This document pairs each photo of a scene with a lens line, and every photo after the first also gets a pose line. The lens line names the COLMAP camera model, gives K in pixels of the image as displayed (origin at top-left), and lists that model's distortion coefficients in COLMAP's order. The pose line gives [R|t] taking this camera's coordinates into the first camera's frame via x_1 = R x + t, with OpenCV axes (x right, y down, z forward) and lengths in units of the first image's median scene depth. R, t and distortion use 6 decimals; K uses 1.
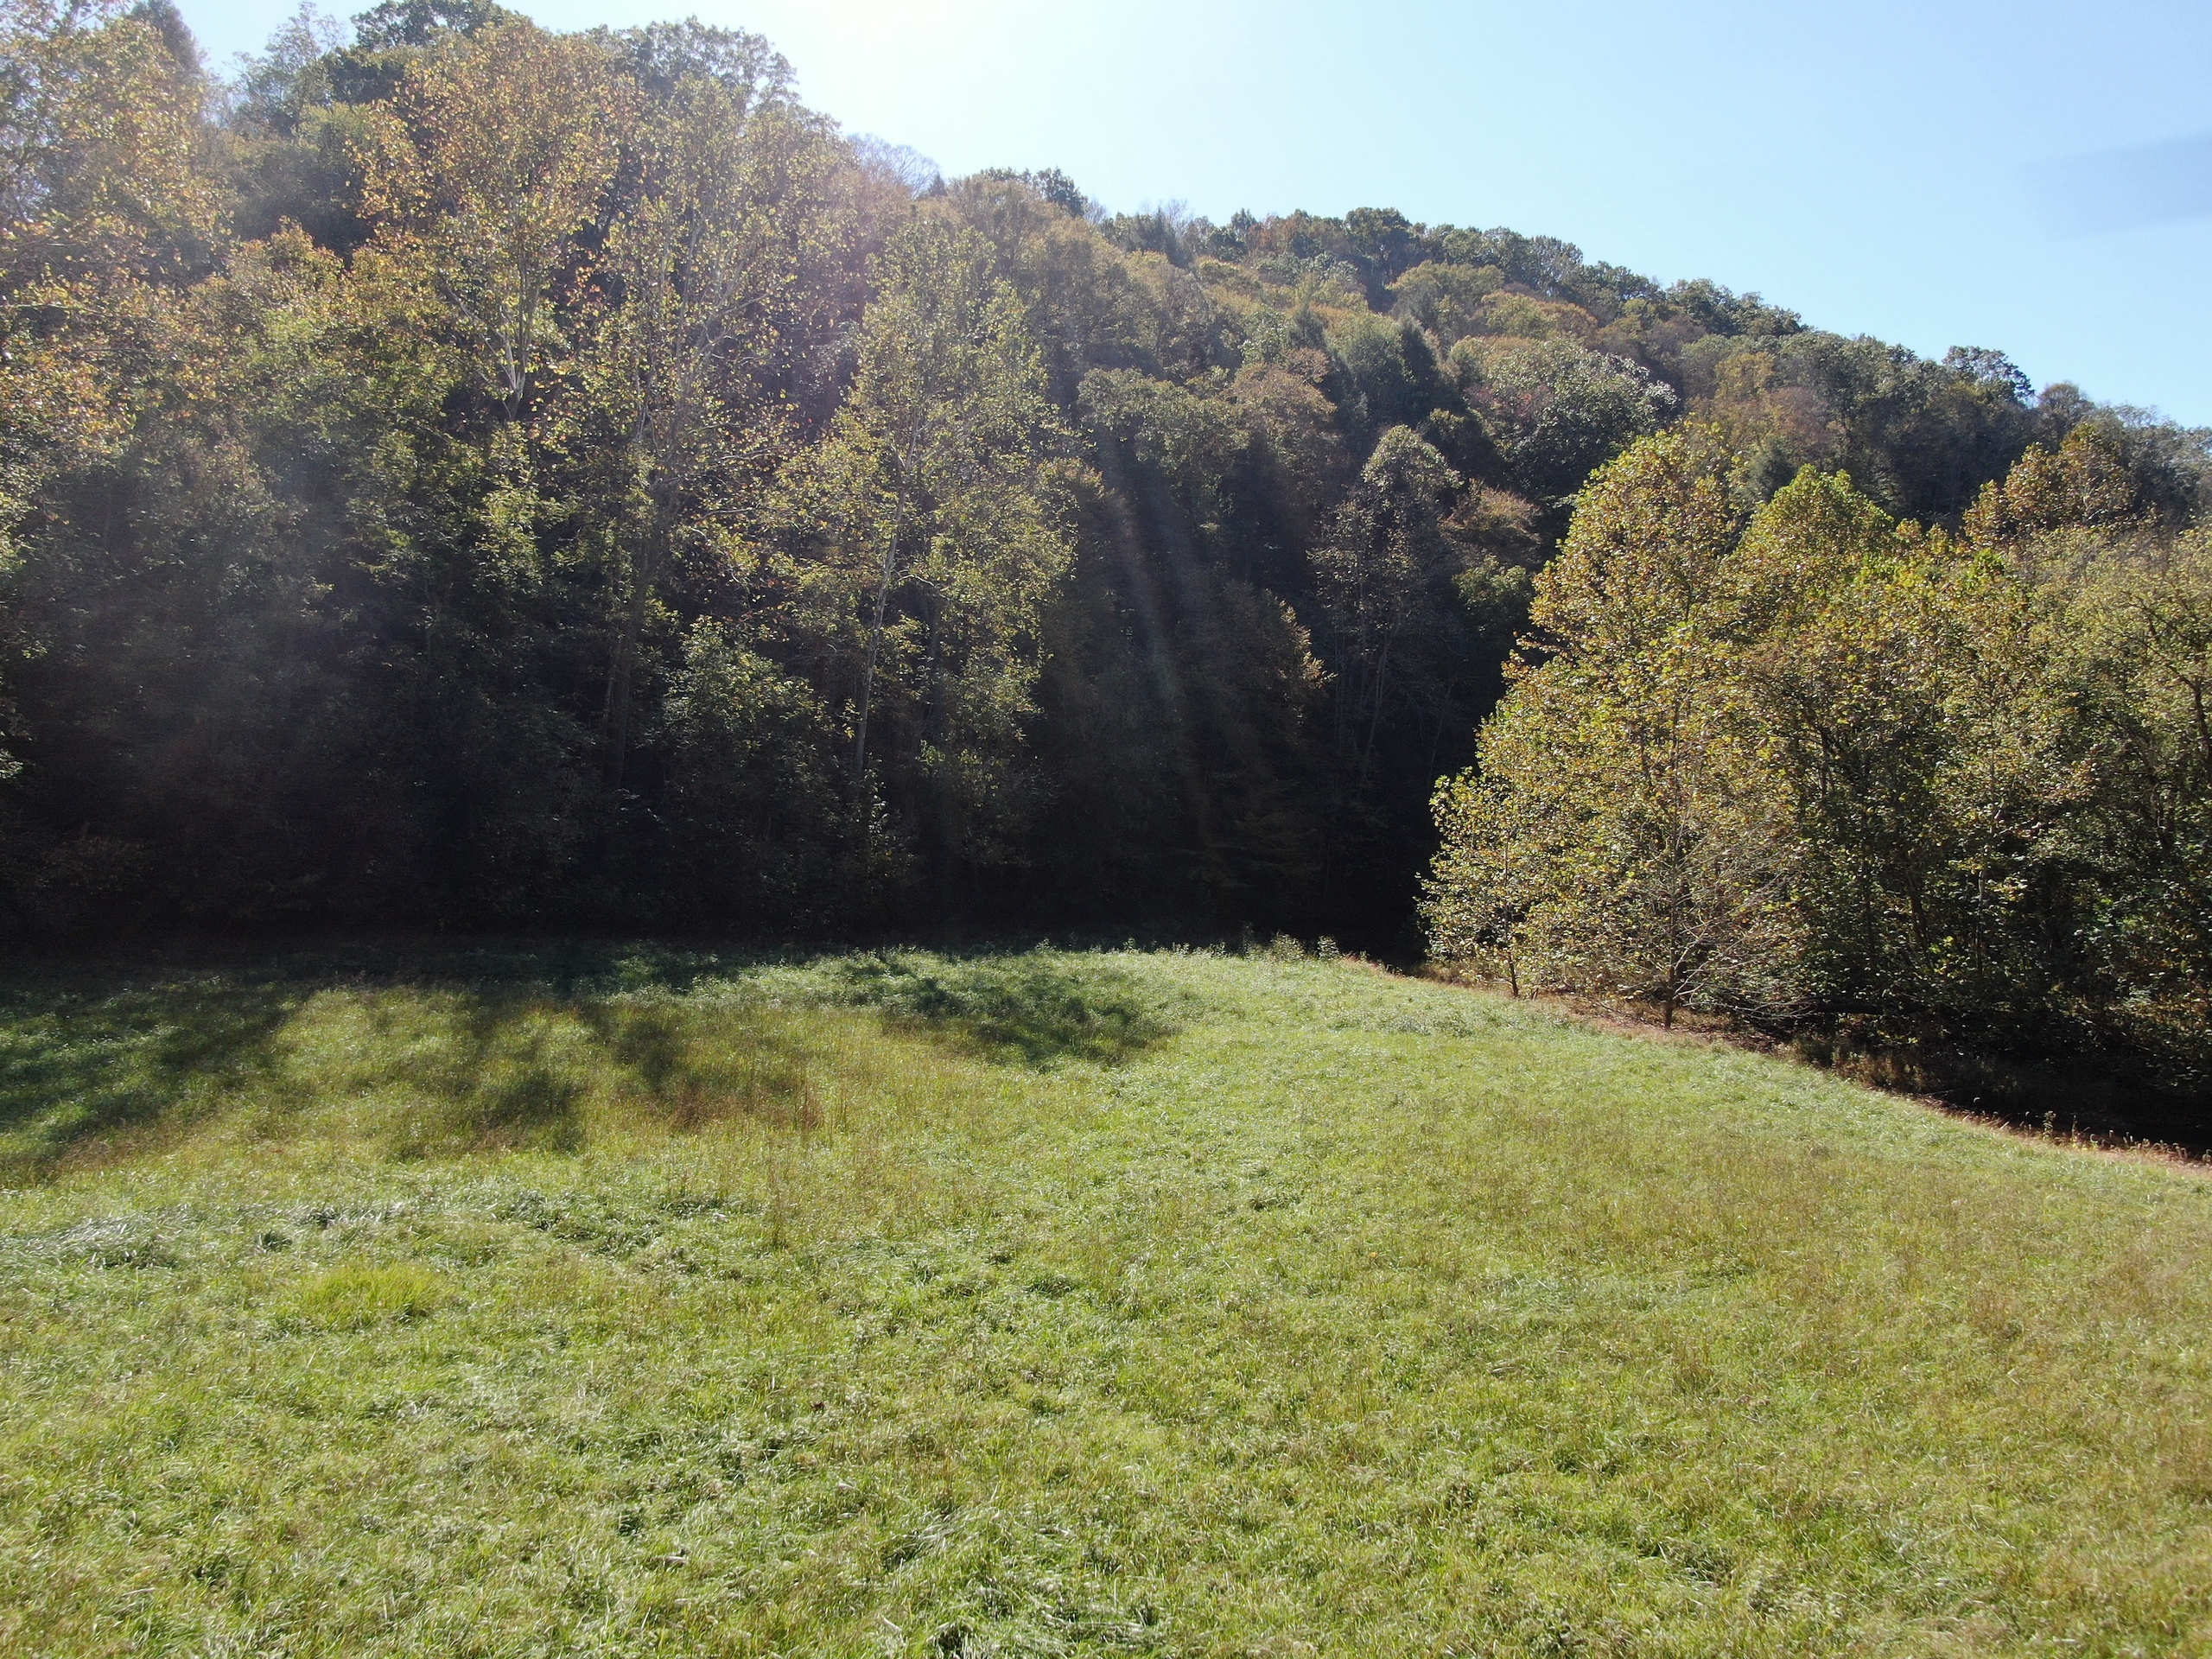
lens RADIAL K [[1584.1, 0, 1114.8], [0, 1584.1, 828.2], [0, 0, 1]] dist [-0.018164, 0.005221]
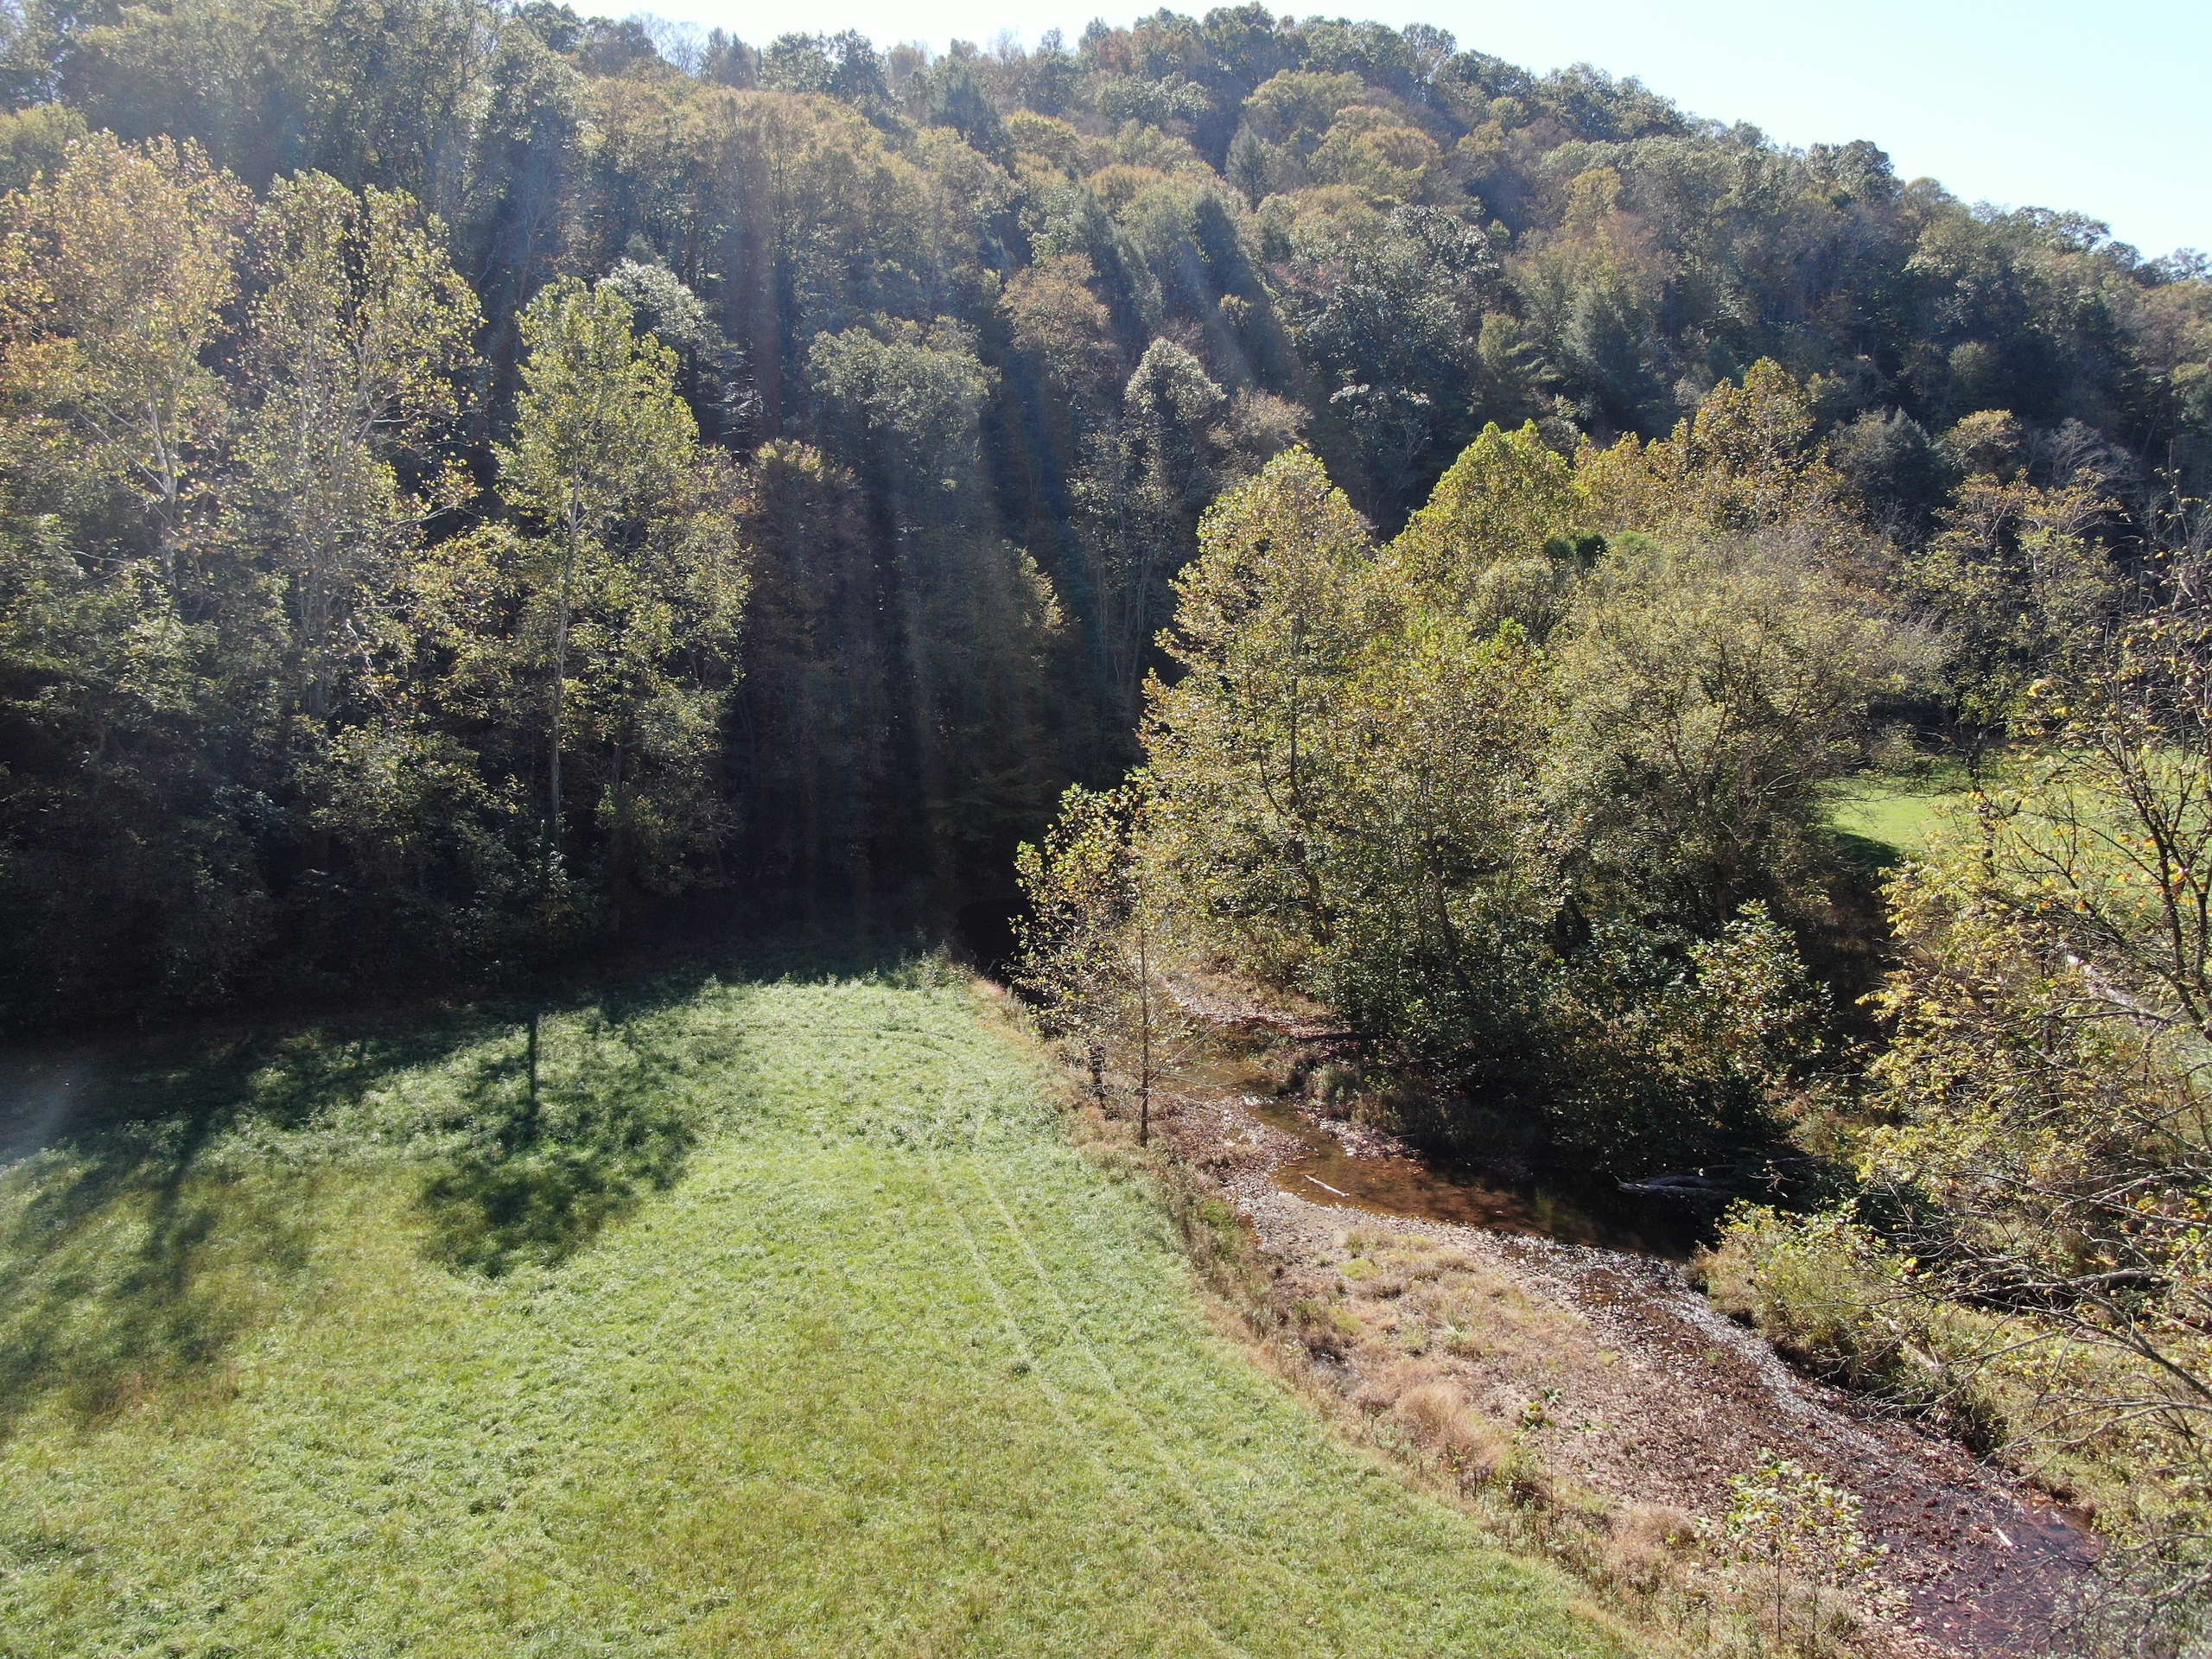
lens RADIAL K [[1584.1, 0, 1114.8], [0, 1584.1, 828.2], [0, 0, 1]] dist [-0.018164, 0.005221]
pose [[0.998603, -0.052804, 0.001877, 0.112896], [0.051907, 0.987036, 0.151873, -0.087273], [-0.009872, -0.151563, 0.988398, -0.040513]]
